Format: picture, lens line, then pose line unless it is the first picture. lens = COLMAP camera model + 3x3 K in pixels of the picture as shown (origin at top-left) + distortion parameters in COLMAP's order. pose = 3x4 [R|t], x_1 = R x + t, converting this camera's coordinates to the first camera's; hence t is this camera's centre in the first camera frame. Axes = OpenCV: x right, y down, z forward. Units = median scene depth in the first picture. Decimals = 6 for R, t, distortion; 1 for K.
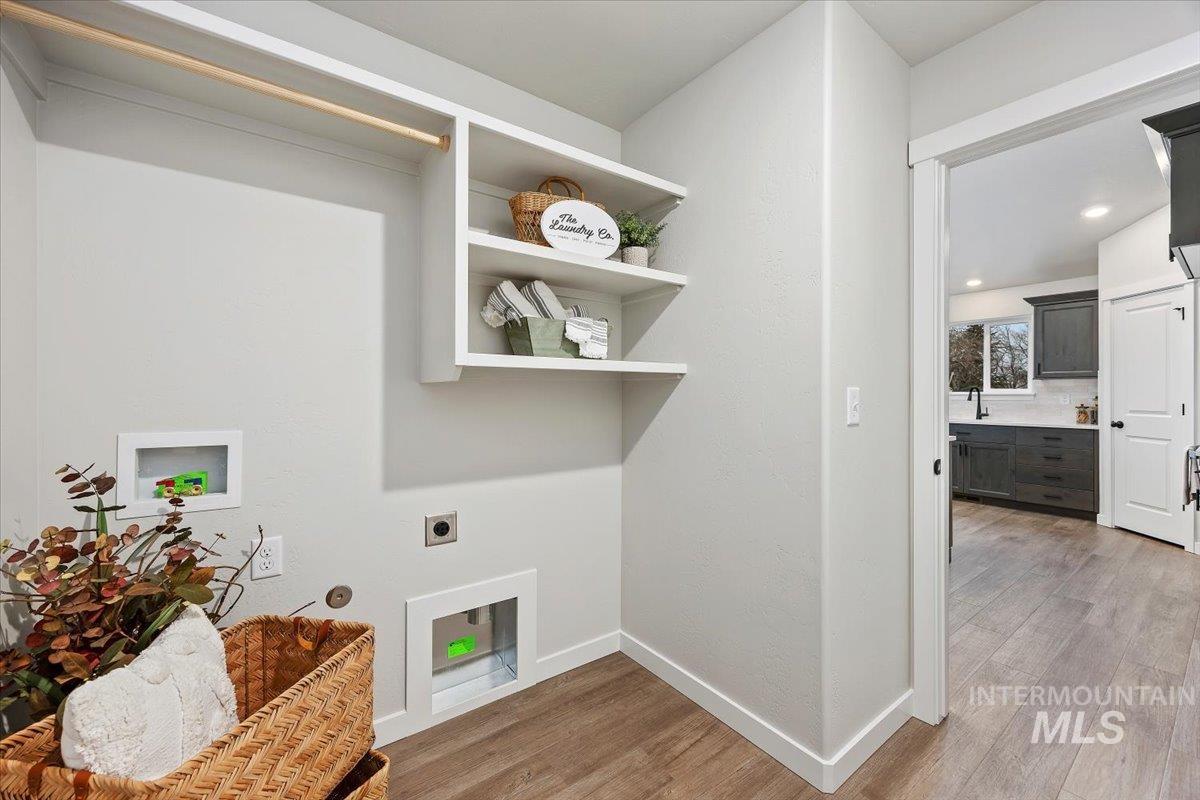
lens RADIAL K [[470.3, 0, 596.7], [0, 470.3, 395.5], [0, 0, 1]] dist [-0.001109, -0.000363]
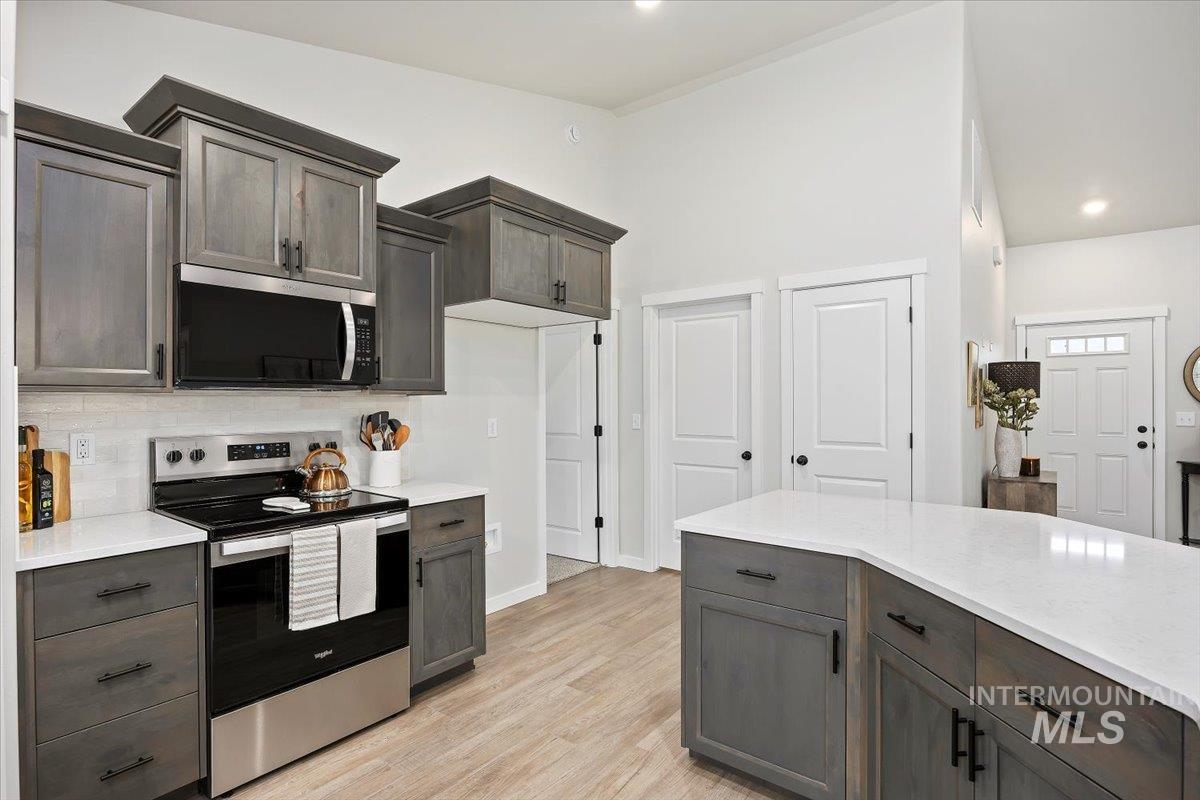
lens RADIAL K [[595.8, 0, 605.7], [0, 595.8, 400.9], [0, 0, 1]] dist [-0.006249, 0.000964]
pose [[-0.957959, 0.004474, -0.286870, 0.746807], [0.003665, 0.999988, 0.003356, -0.028716], [0.286882, 0.002163, -0.957964, 1.162264]]
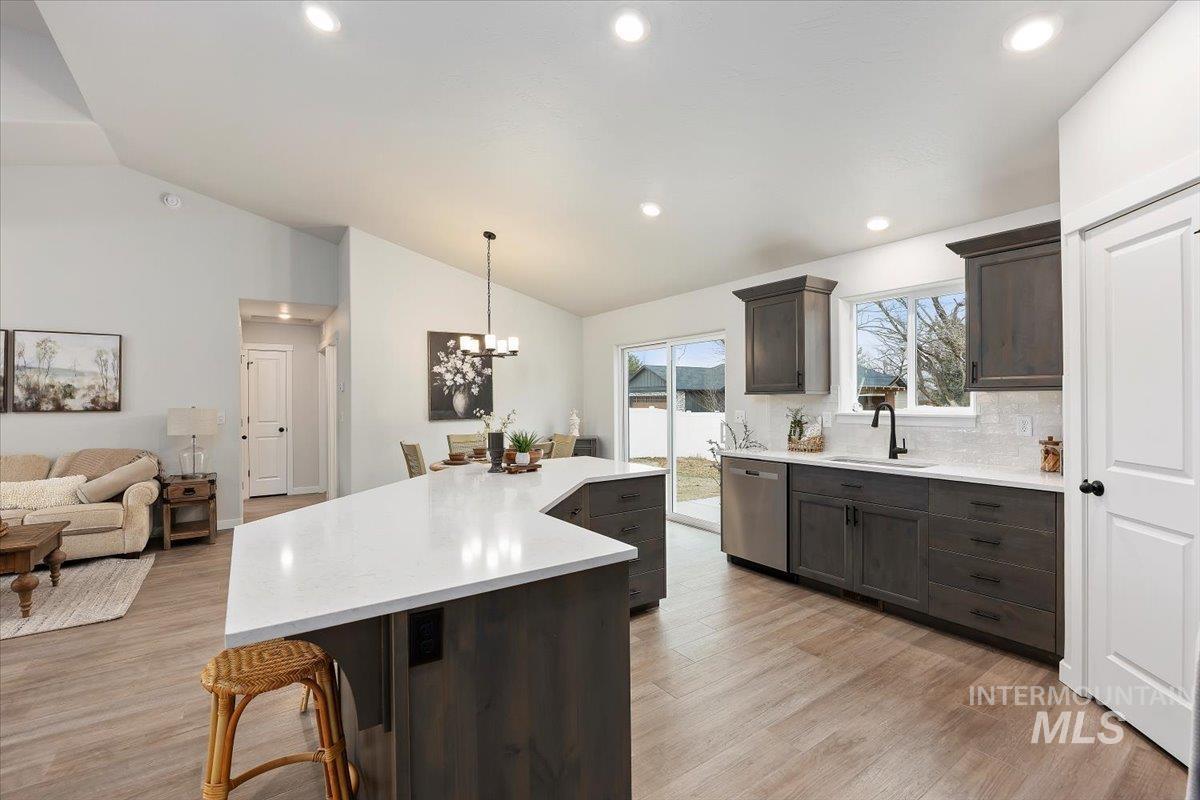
lens RADIAL K [[516.2, 0, 598.1], [0, 516.2, 399.7], [0, 0, 1]] dist [-0.017671, -0.000451]
pose [[0.999794, -0.004903, -0.019692, 0.545877], [0.004874, 0.999987, -0.001508, -0.027268], [0.019700, 0.001412, 0.999805, 0.418734]]
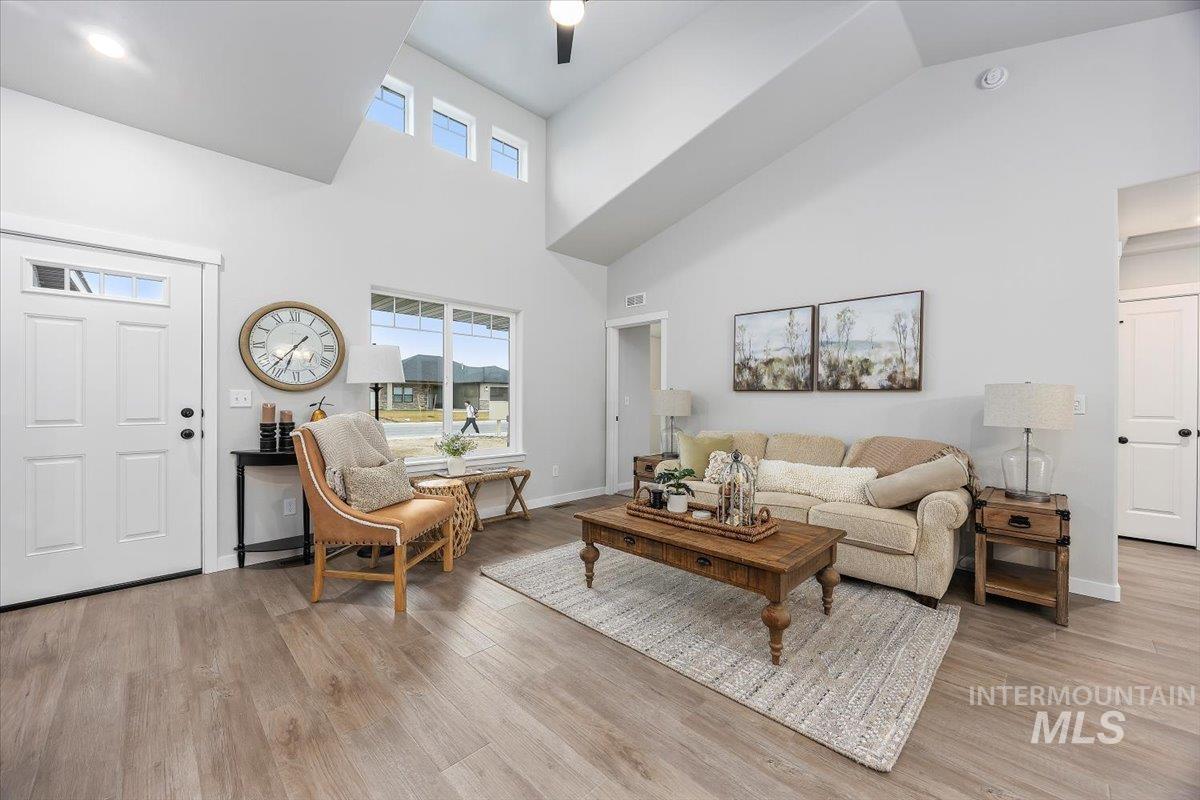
lens RADIAL K [[458.6, 0, 600.1], [0, 458.6, 401.5], [0, 0, 1]] dist [-0.003560, 0.000381]
pose [[0.156652, 0.005550, -0.987638, 0.165914], [-0.008969, 0.999951, 0.004197, 0.009315], [0.987613, 0.008201, 0.156694, 0.843032]]
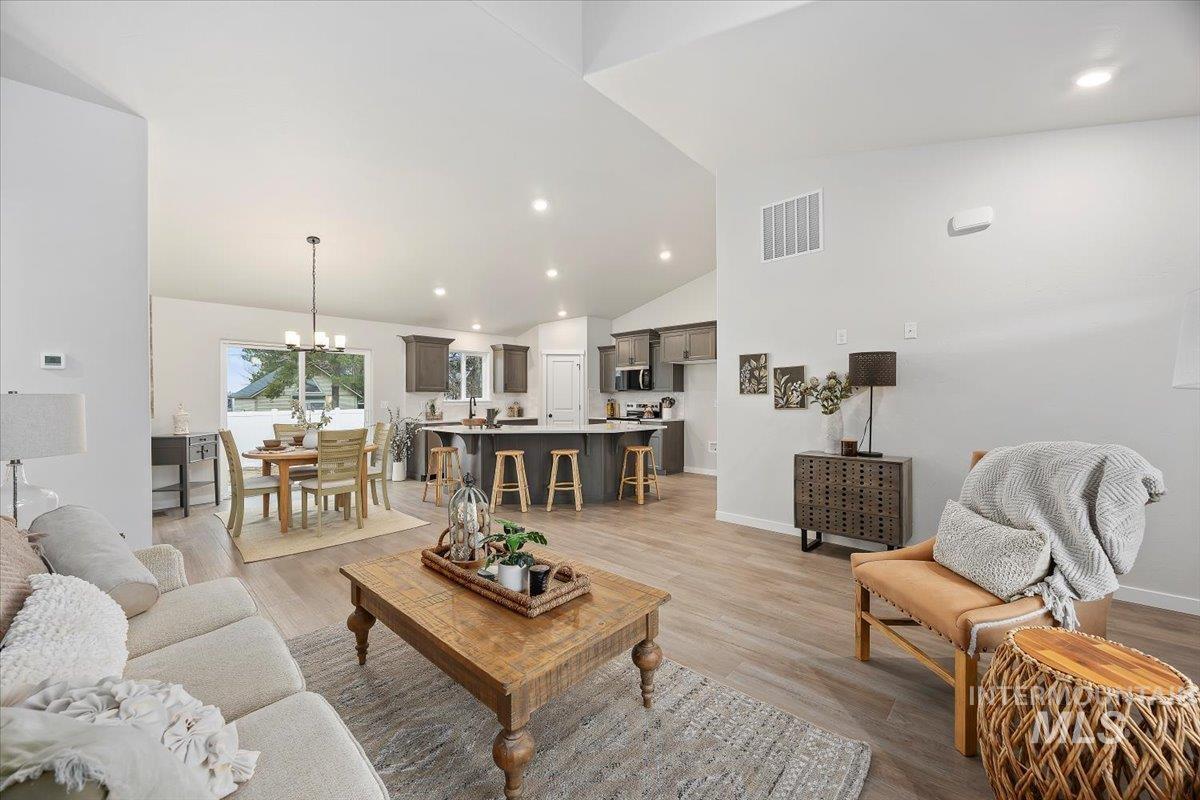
lens RADIAL K [[458.6, 0, 596.9], [0, 458.6, 400.0], [0, 0, 1]] dist [-0.003560, 0.000381]
pose [[-0.184333, -0.001235, 0.982863, -0.825696], [0.005365, 0.999983, 0.002263, -0.009044], [-0.982849, 0.005690, -0.184323, 1.044176]]
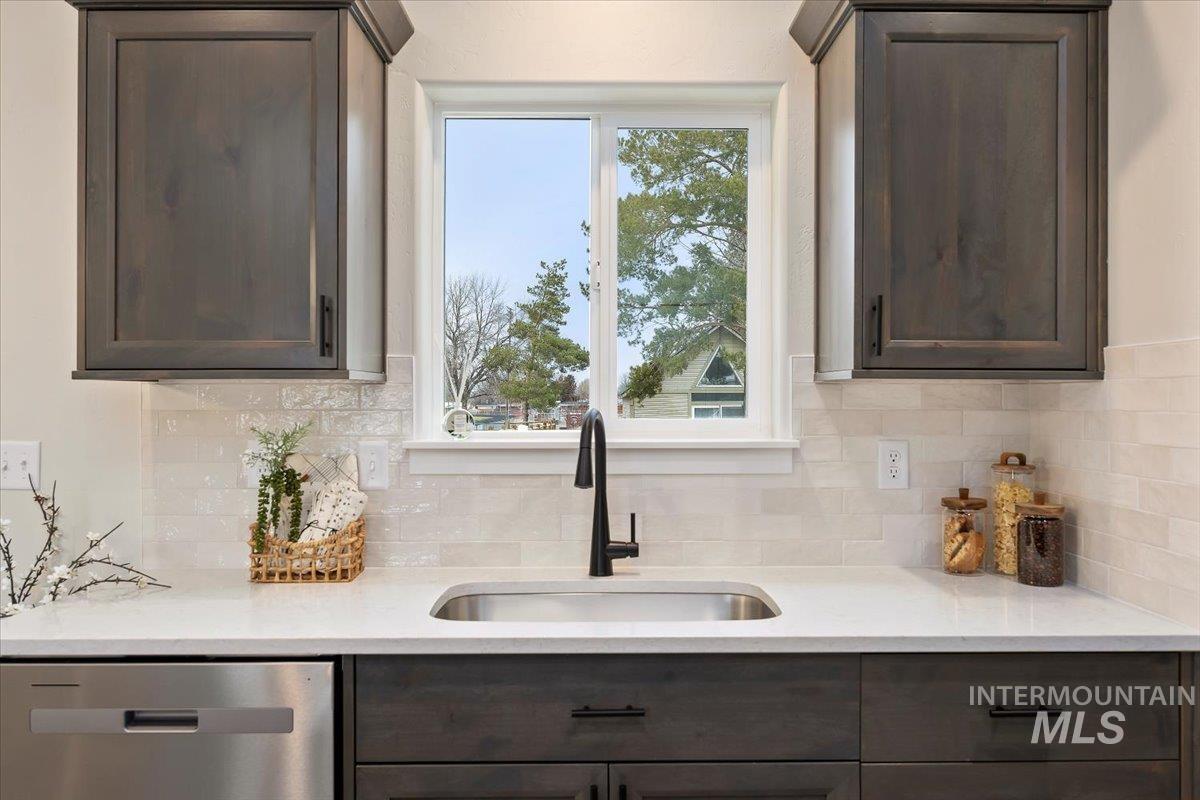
lens RADIAL K [[902.9, 0, 603.4], [0, 902.9, 395.1], [0, 0, 1]] dist [-0.004598, -0.005802]
pose [[0.575540, 0.003214, 0.817768, 0.598938], [0.001623, 0.999986, -0.005072, -0.026988], [-0.817772, 0.004246, 0.575526, 0.929813]]
